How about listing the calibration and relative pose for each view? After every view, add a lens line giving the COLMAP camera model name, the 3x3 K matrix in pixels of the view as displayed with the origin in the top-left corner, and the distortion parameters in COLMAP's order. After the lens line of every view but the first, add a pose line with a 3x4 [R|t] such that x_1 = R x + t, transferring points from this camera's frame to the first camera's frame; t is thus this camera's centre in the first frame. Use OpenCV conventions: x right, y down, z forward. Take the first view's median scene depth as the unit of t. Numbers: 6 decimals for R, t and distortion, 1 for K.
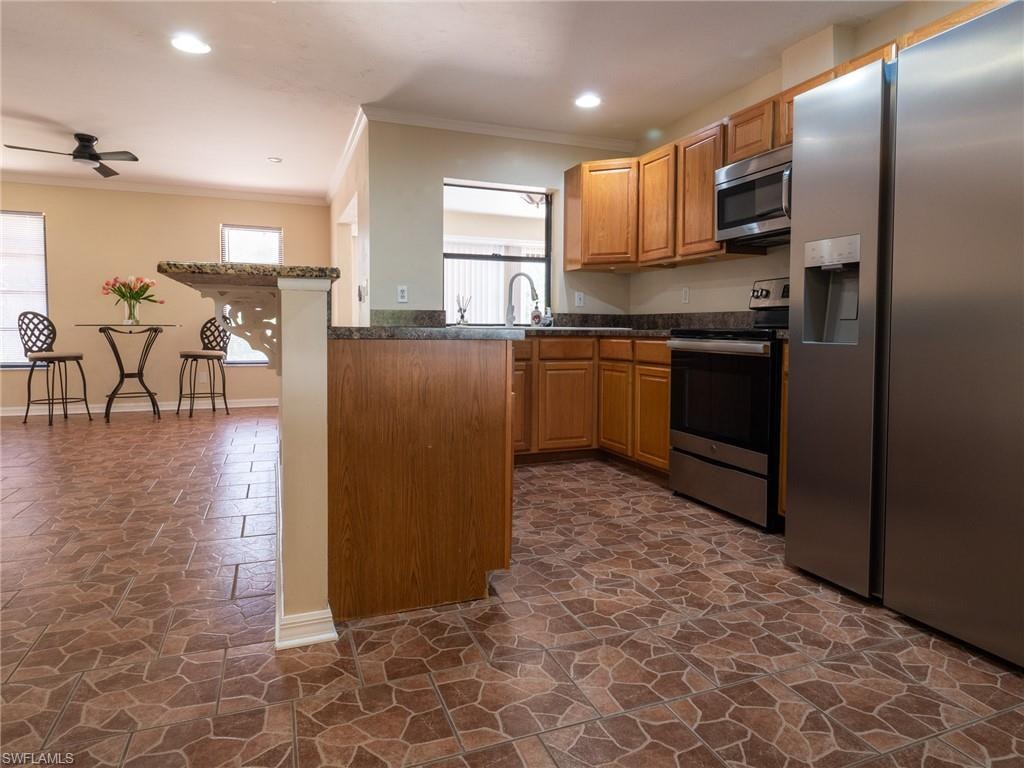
lens RADIAL K [[638.0, 0, 537.5], [0, 638.0, 357.6], [0, 0, 1]] dist [-0.004644, -0.003636]
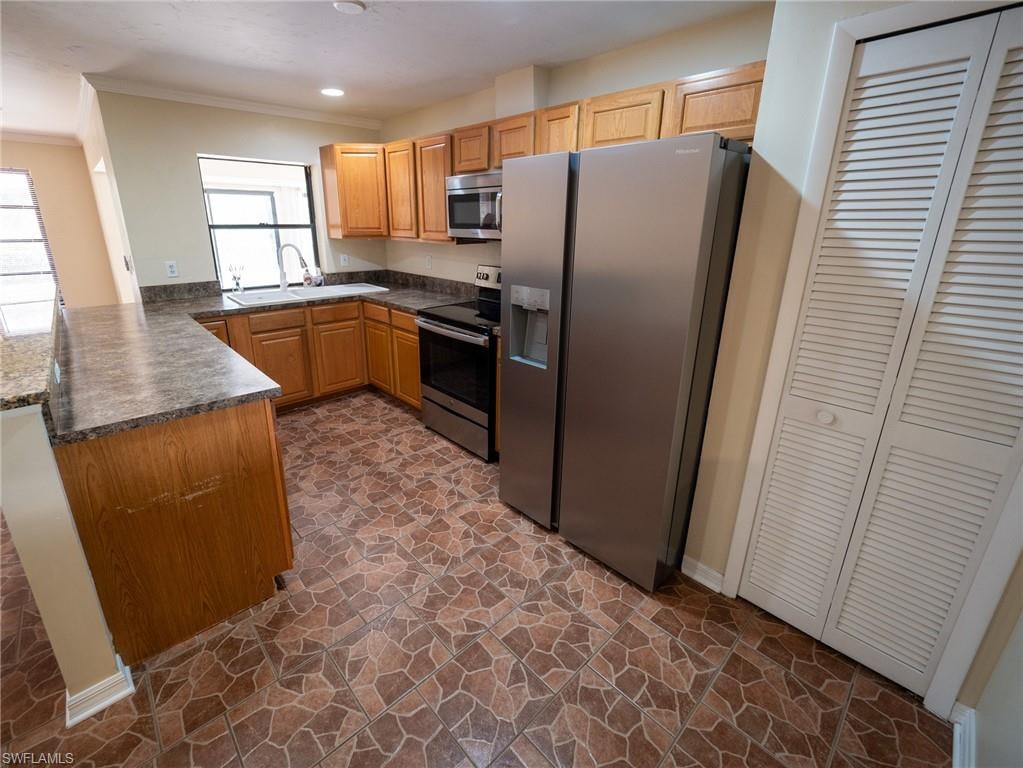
lens RADIAL K [[446.9, 0, 497.9], [0, 446.9, 359.0], [0, 0, 1]] dist [0.000422, -0.006726]
pose [[0.936459, -0.099720, 0.336304, 0.061430], [0.010615, 0.966358, 0.256983, -0.225310], [-0.350617, -0.237084, 0.906013, 0.125247]]
